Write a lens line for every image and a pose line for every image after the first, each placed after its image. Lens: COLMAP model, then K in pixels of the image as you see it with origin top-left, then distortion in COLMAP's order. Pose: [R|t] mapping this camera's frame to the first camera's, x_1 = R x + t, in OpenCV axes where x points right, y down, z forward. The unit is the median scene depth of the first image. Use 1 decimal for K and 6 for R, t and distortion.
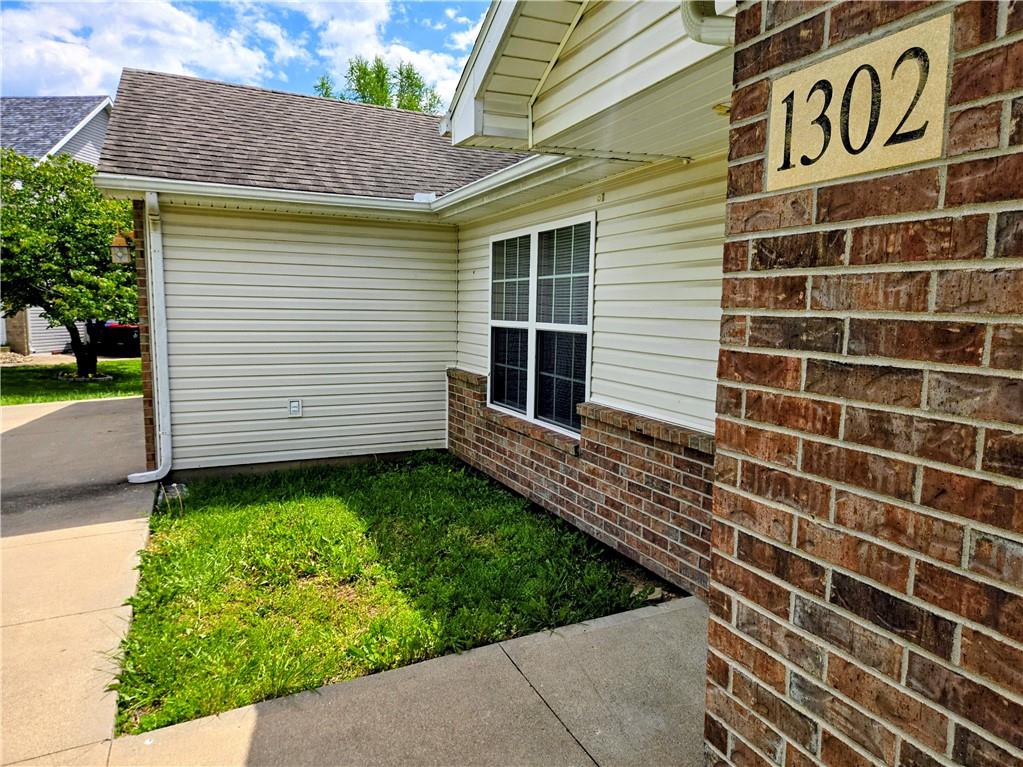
lens RADIAL K [[690.2, 0, 513.9], [0, 690.2, 384.7], [0, 0, 1]] dist [0.061963, -0.049777]
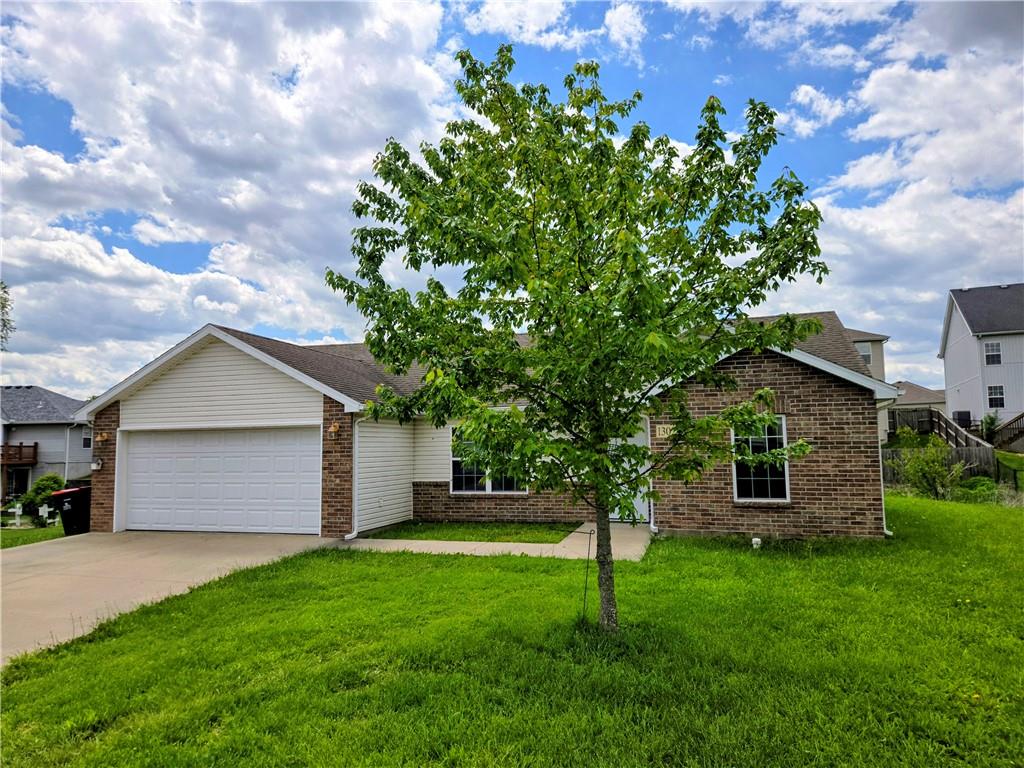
lens RADIAL K [[690.9, 0, 509.4], [0, 690.9, 385.5], [0, 0, 1]] dist [0.061963, -0.049777]
pose [[0.658535, 0.040888, 0.751439, -1.839096], [0.109682, 0.982646, -0.149591, 0.047342], [-0.744514, 0.180930, 0.642622, -0.830679]]
